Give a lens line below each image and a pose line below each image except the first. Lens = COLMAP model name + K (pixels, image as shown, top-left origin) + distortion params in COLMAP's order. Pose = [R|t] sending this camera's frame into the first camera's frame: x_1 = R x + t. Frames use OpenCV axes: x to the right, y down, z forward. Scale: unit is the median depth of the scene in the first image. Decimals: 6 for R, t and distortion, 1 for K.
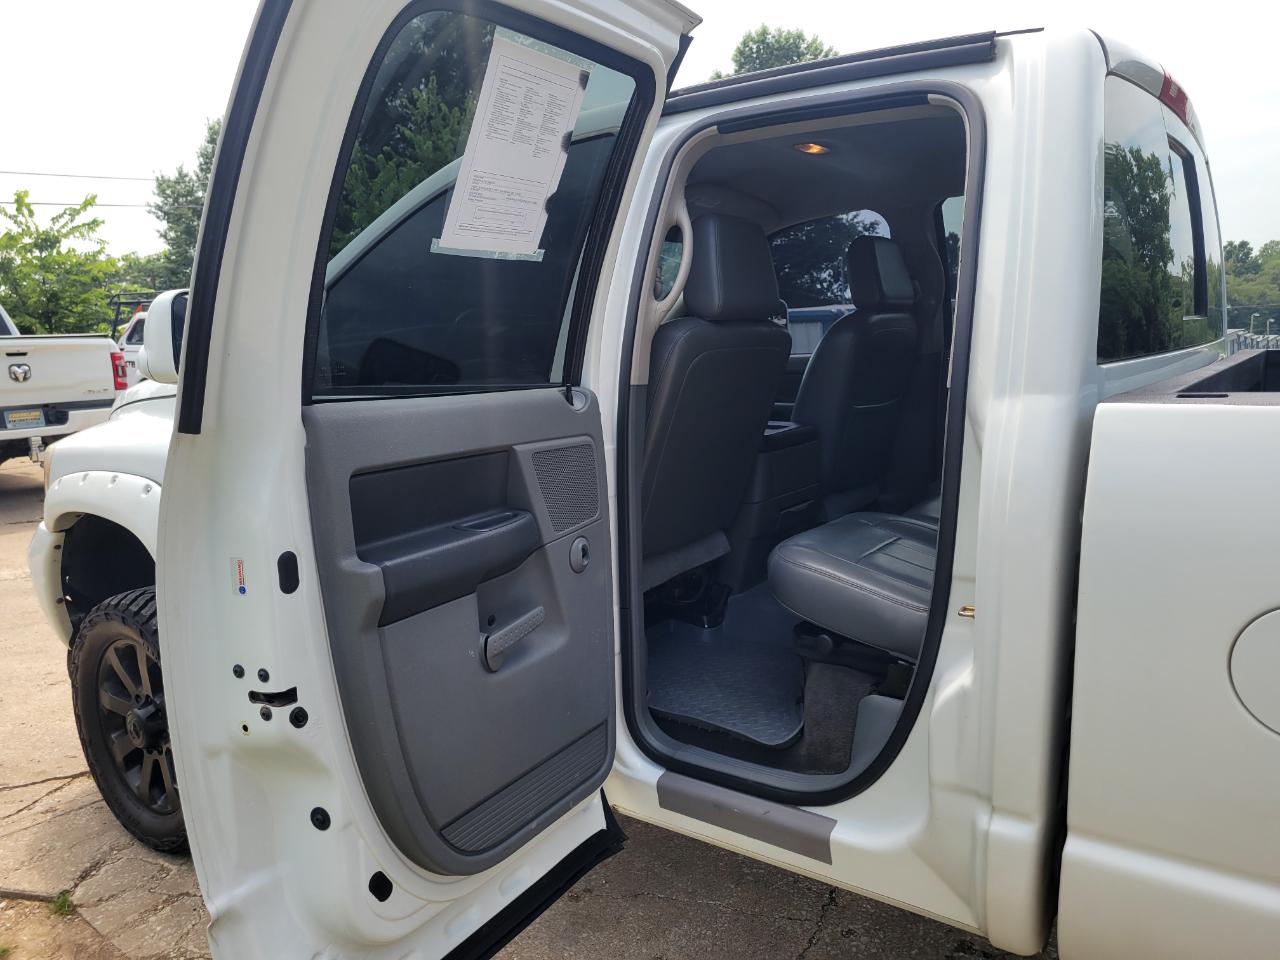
lens RADIAL K [[988.9, 0, 638.1], [0, 988.9, 511.0], [0, 0, 1]] dist [0.032926, 0.003469]
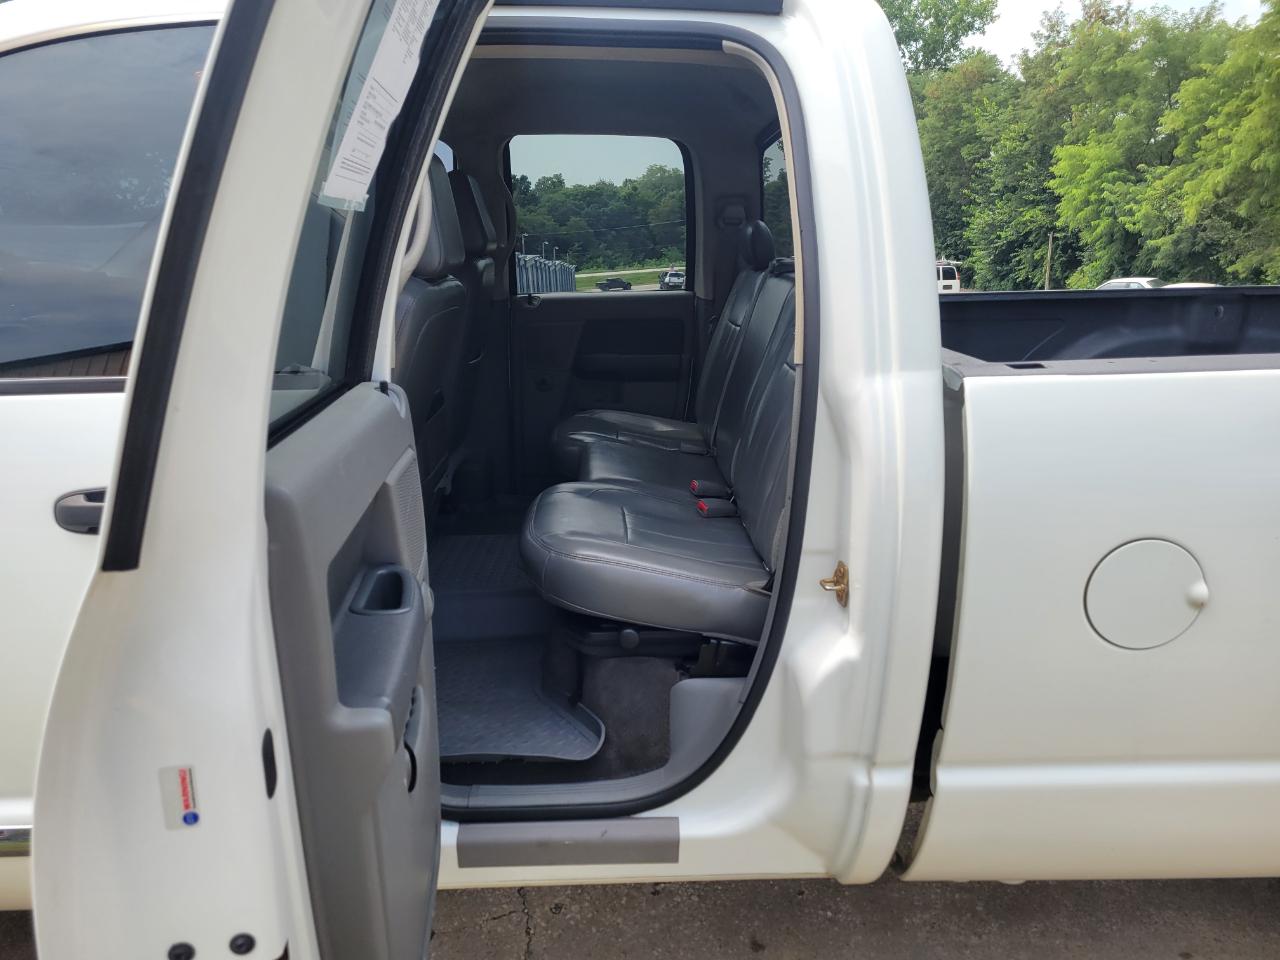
lens RADIAL K [[981.2, 0, 618.4], [0, 981.2, 518.4], [0, 0, 1]] dist [0.048356, -0.035117]
pose [[0.786455, -0.155120, 0.597852, -0.359265], [0.101628, 0.987256, 0.122468, -0.092632], [-0.609230, -0.035557, 0.792196, 0.284370]]
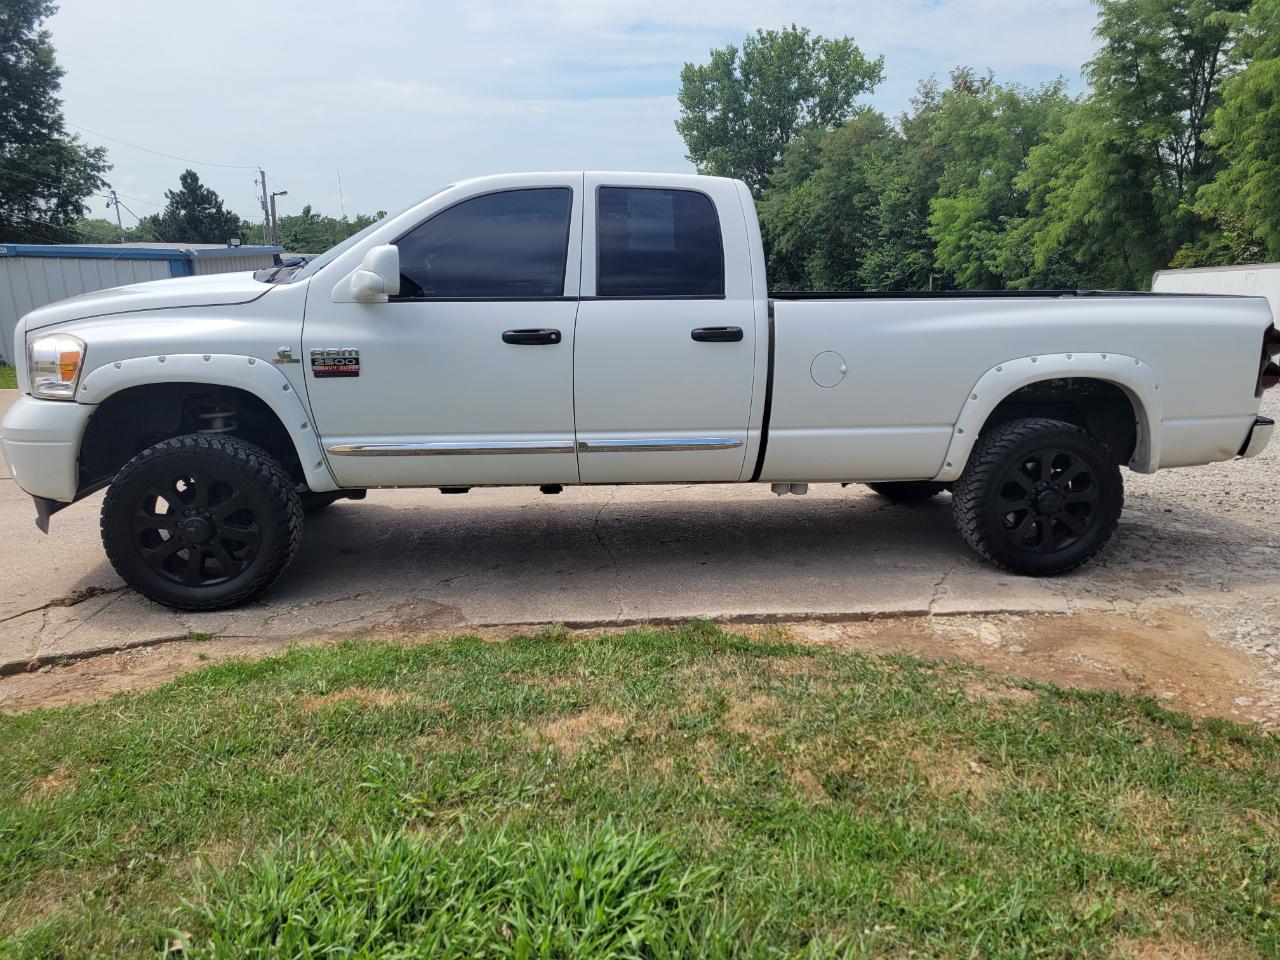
lens RADIAL K [[1105.9, 0, 642.4], [0, 1105.9, 531.0], [0, 0, 1]] dist [0.072160, -0.000668]
pose [[0.707703, -0.130331, 0.694385, -2.083542], [0.098794, 0.991437, 0.085397, 0.239443], [-0.699569, 0.008165, 0.714519, -1.153512]]
